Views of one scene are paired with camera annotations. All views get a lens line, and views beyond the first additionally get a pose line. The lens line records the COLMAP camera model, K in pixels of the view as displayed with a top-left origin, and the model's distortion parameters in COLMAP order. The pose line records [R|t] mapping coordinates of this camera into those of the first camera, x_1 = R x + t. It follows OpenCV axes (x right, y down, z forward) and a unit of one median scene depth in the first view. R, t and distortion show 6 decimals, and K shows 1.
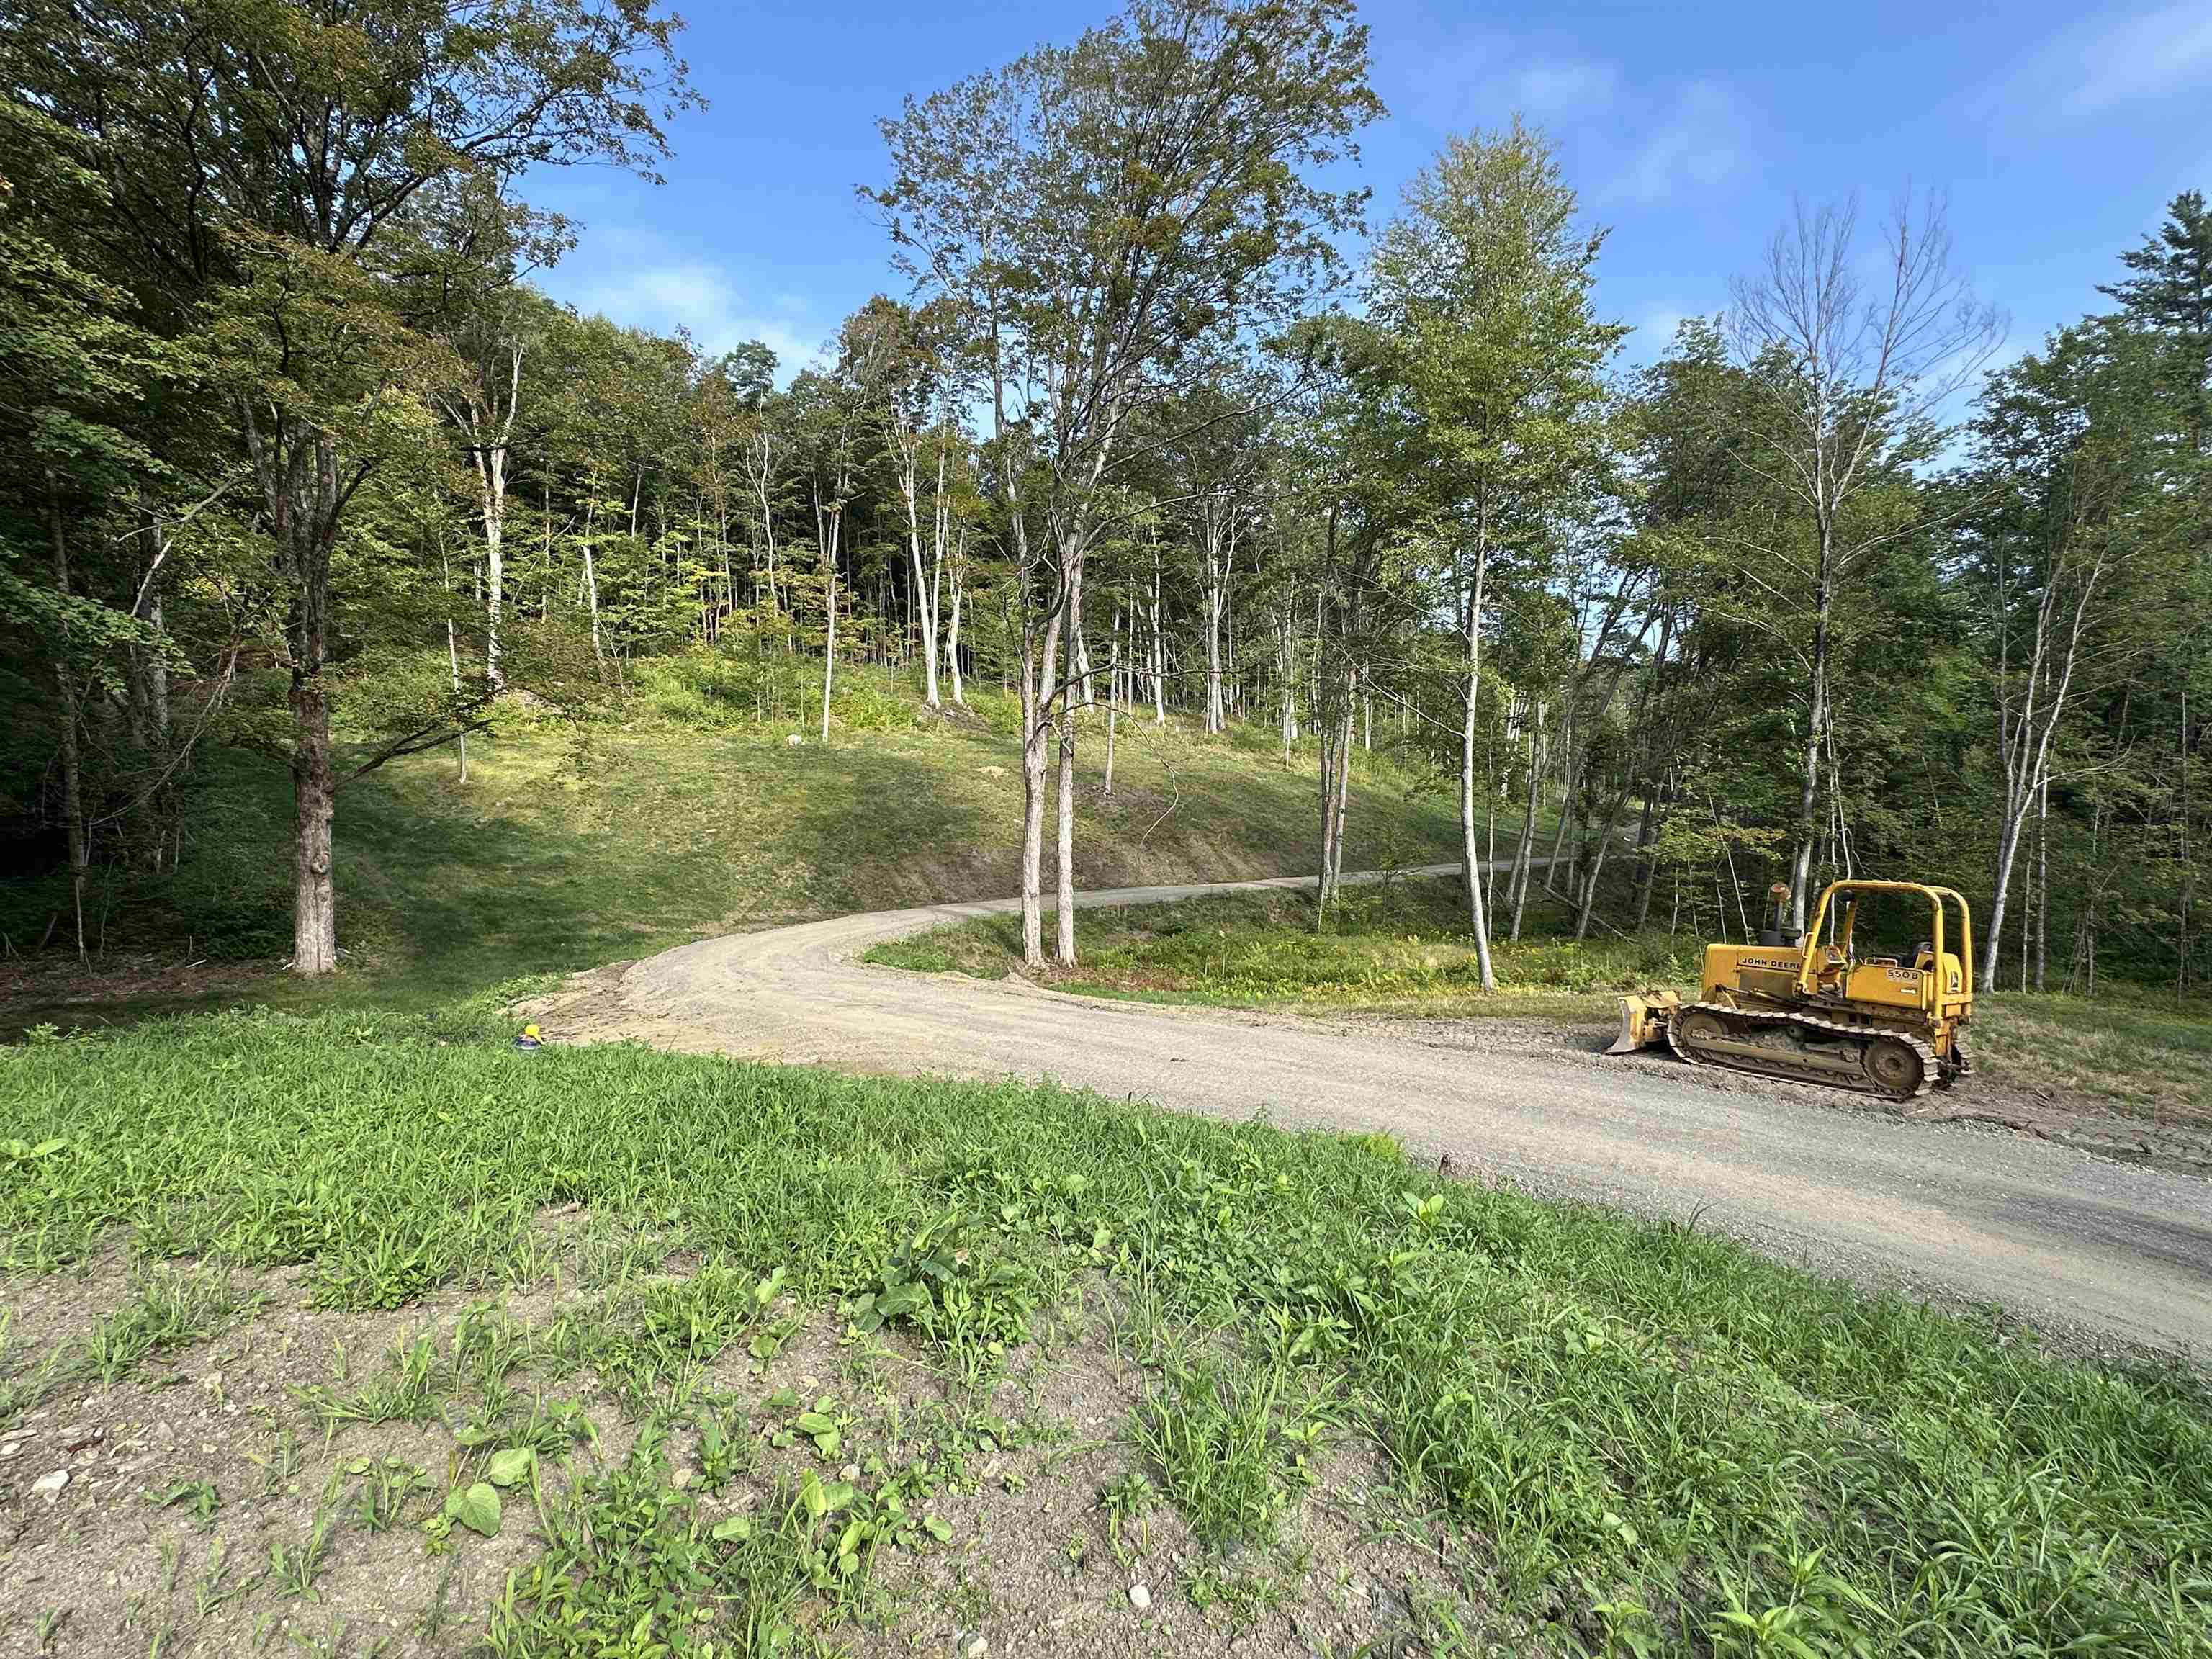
lens RADIAL K [[1038.9, 0, 1102.9], [0, 1038.9, 823.8], [0, 0, 1]] dist [-0.003331, 0.000606]
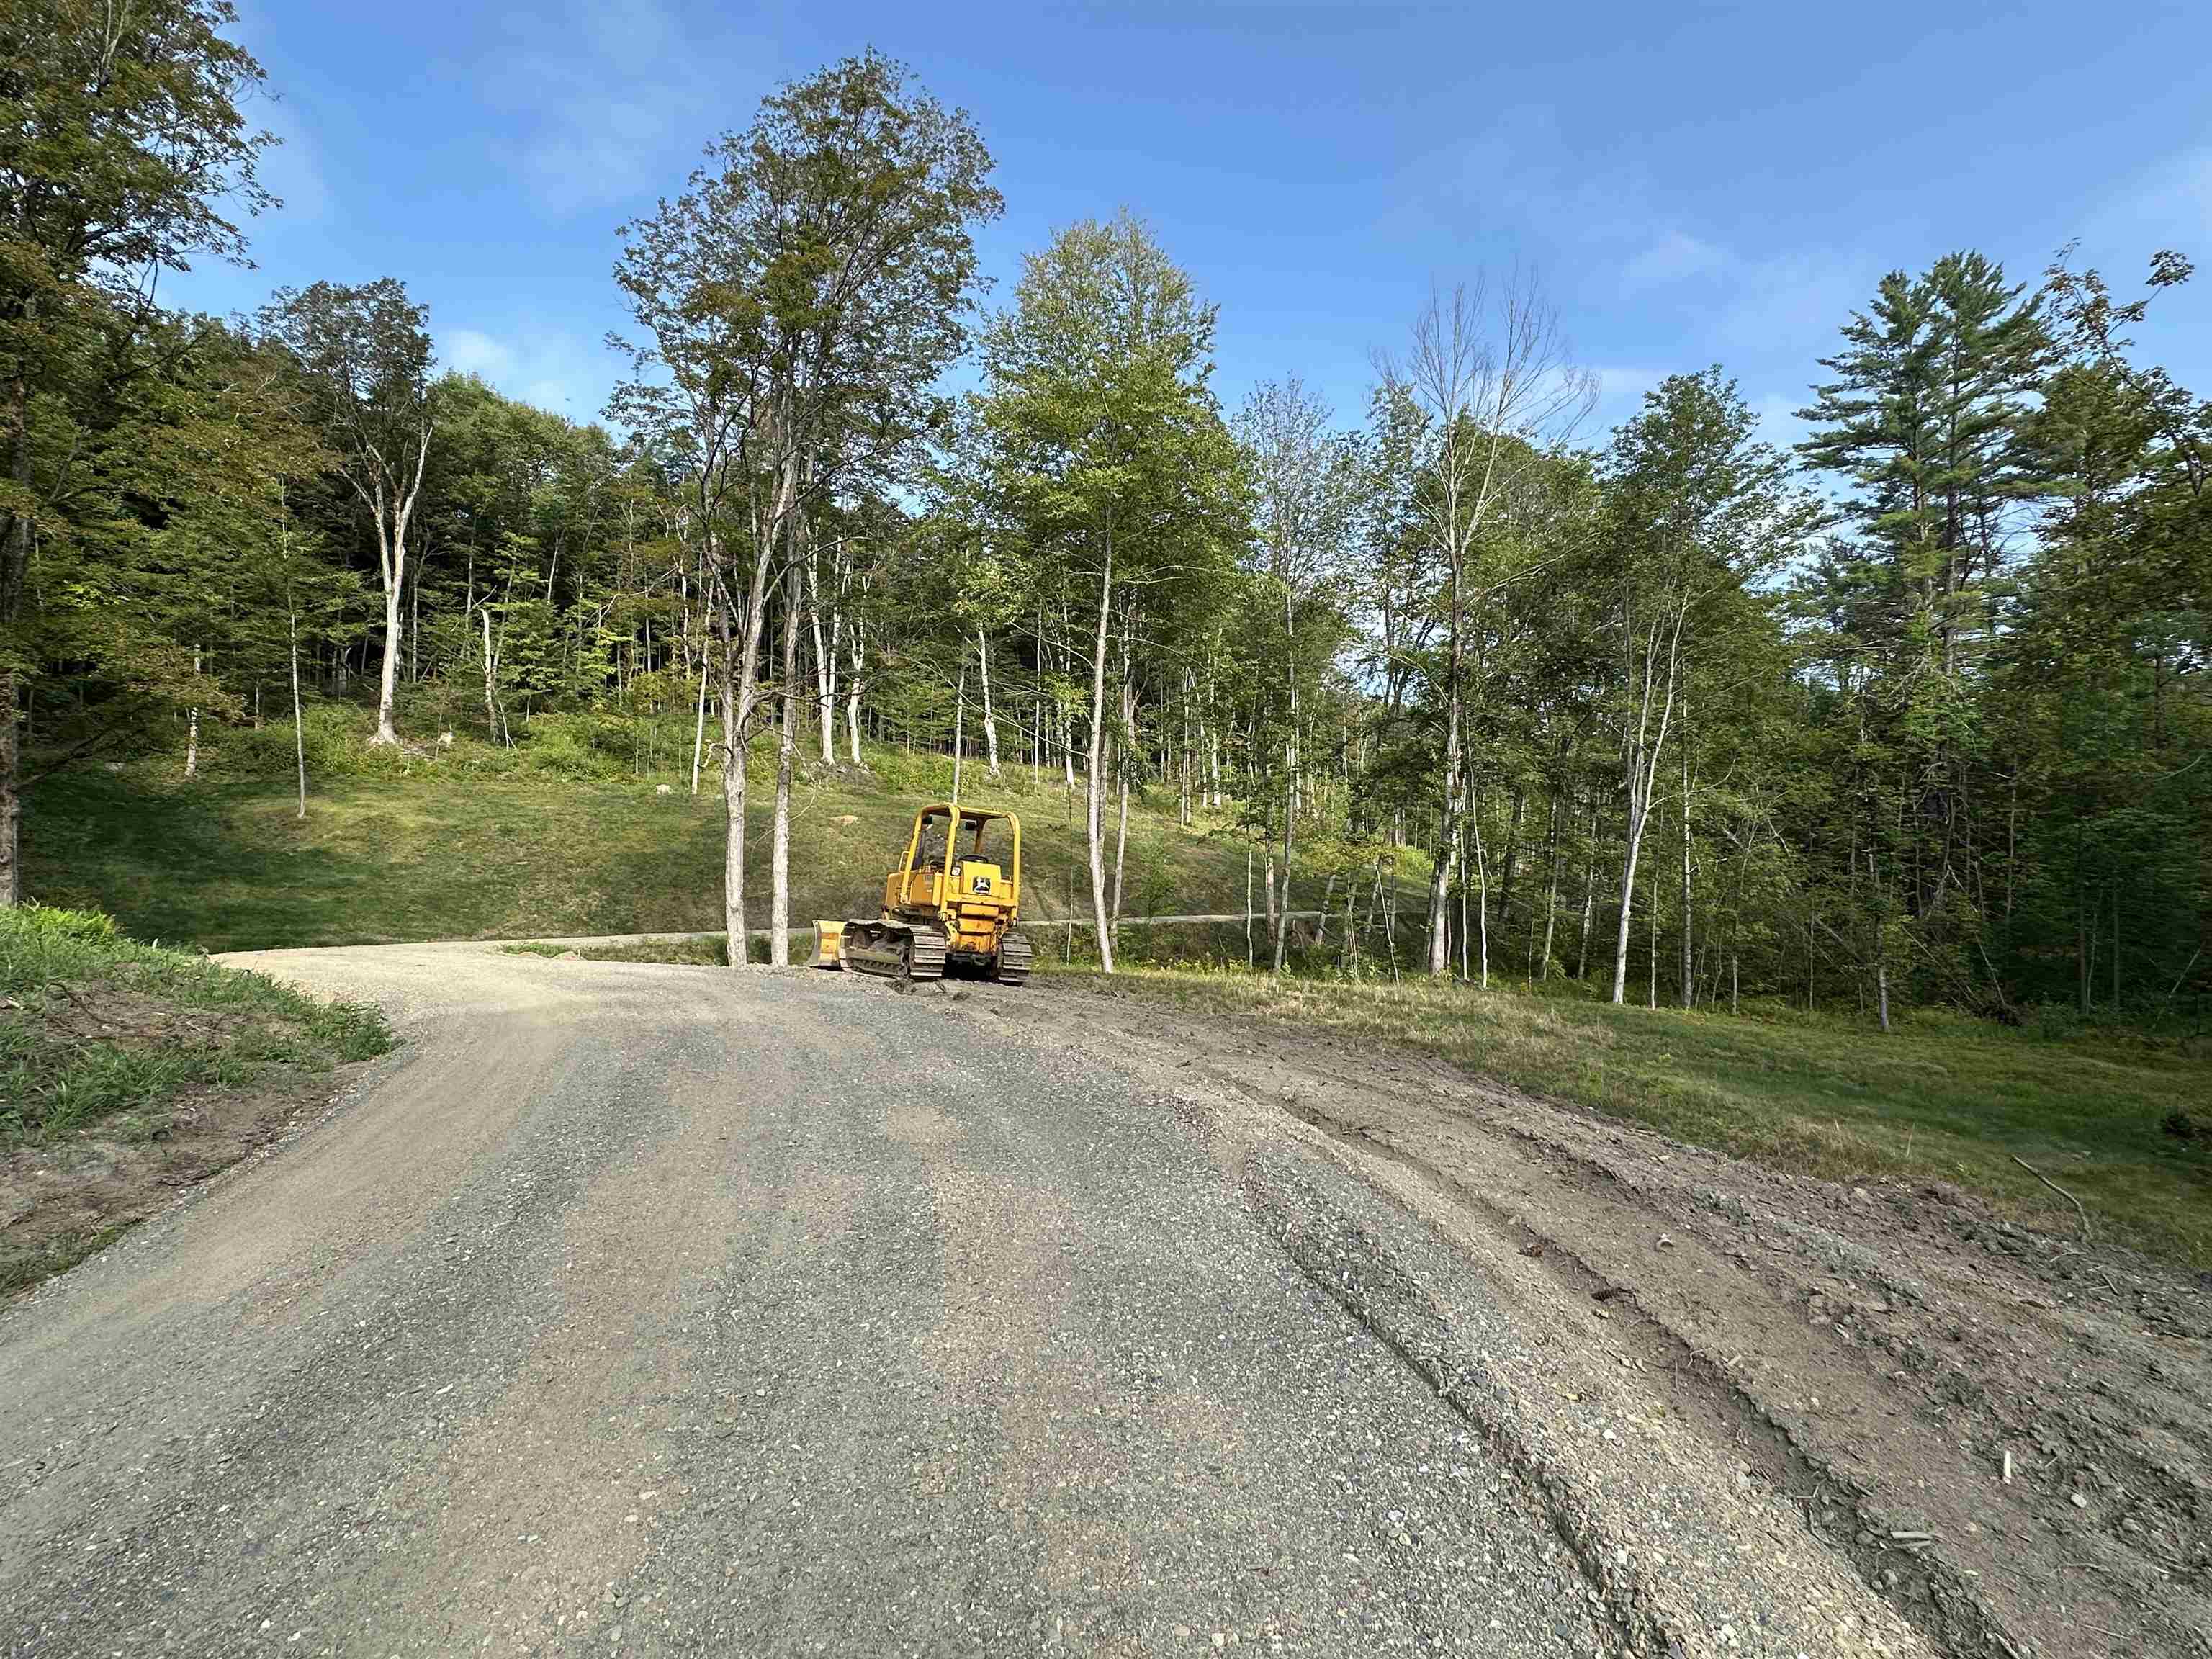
lens RADIAL K [[1038.9, 0, 1102.9], [0, 1038.9, 823.8], [0, 0, 1]] dist [-0.003331, 0.000606]
pose [[0.999401, 0.006074, -0.034061, 0.194240], [-0.008710, 0.996932, -0.077785, 0.033362], [0.033484, 0.078035, 0.996388, -0.032671]]
